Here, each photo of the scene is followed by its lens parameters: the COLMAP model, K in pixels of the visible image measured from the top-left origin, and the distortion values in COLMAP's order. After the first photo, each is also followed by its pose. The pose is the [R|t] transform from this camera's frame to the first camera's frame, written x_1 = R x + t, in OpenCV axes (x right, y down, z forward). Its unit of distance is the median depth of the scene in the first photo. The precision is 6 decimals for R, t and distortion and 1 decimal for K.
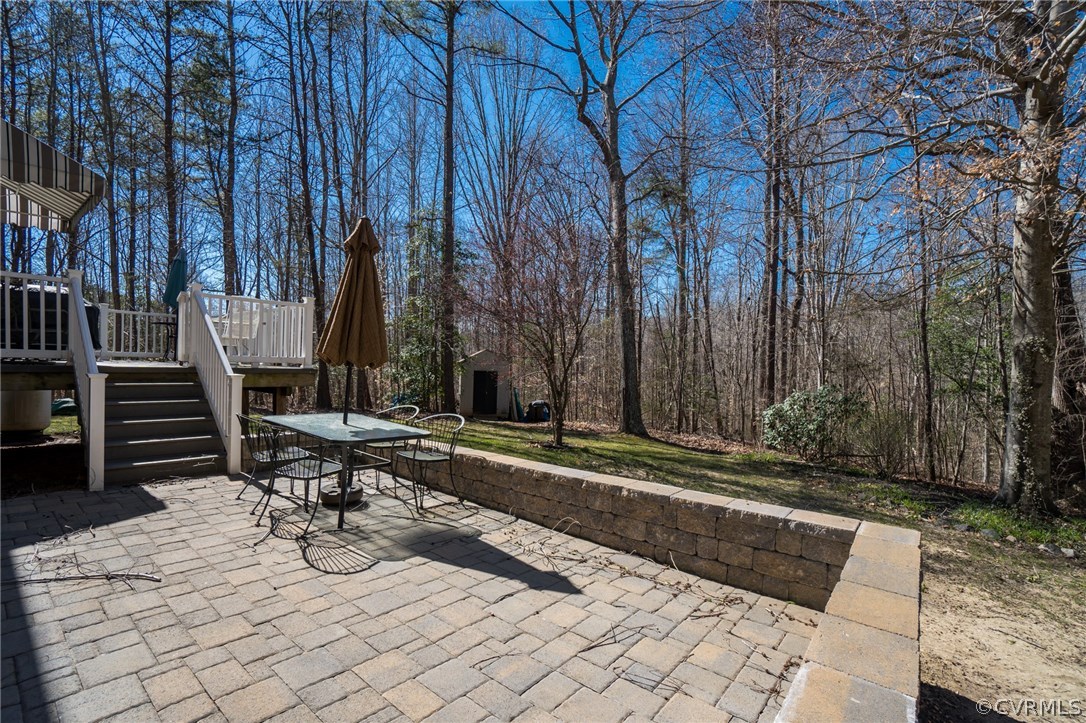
lens RADIAL K [[508.9, 0, 543.0], [0, 508.9, 344.4], [0, 0, 1]] dist [-0.004050, -0.000143]
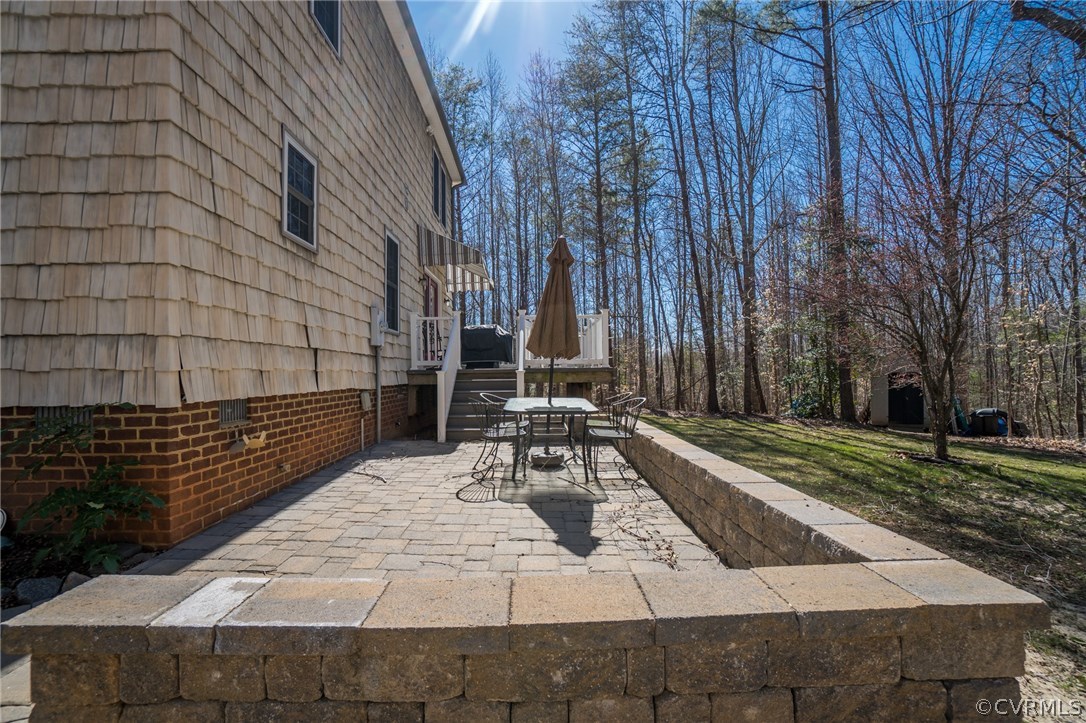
lens RADIAL K [[479.7, 0, 543.0], [0, 479.7, 361.5], [0, 0, 1]] dist [-0.034100, 0.000489]
pose [[0.645482, -0.056291, -0.761699, 0.597803], [0.060248, 0.997925, -0.022693, 0.094154], [0.761396, -0.031243, 0.647534, 0.265375]]
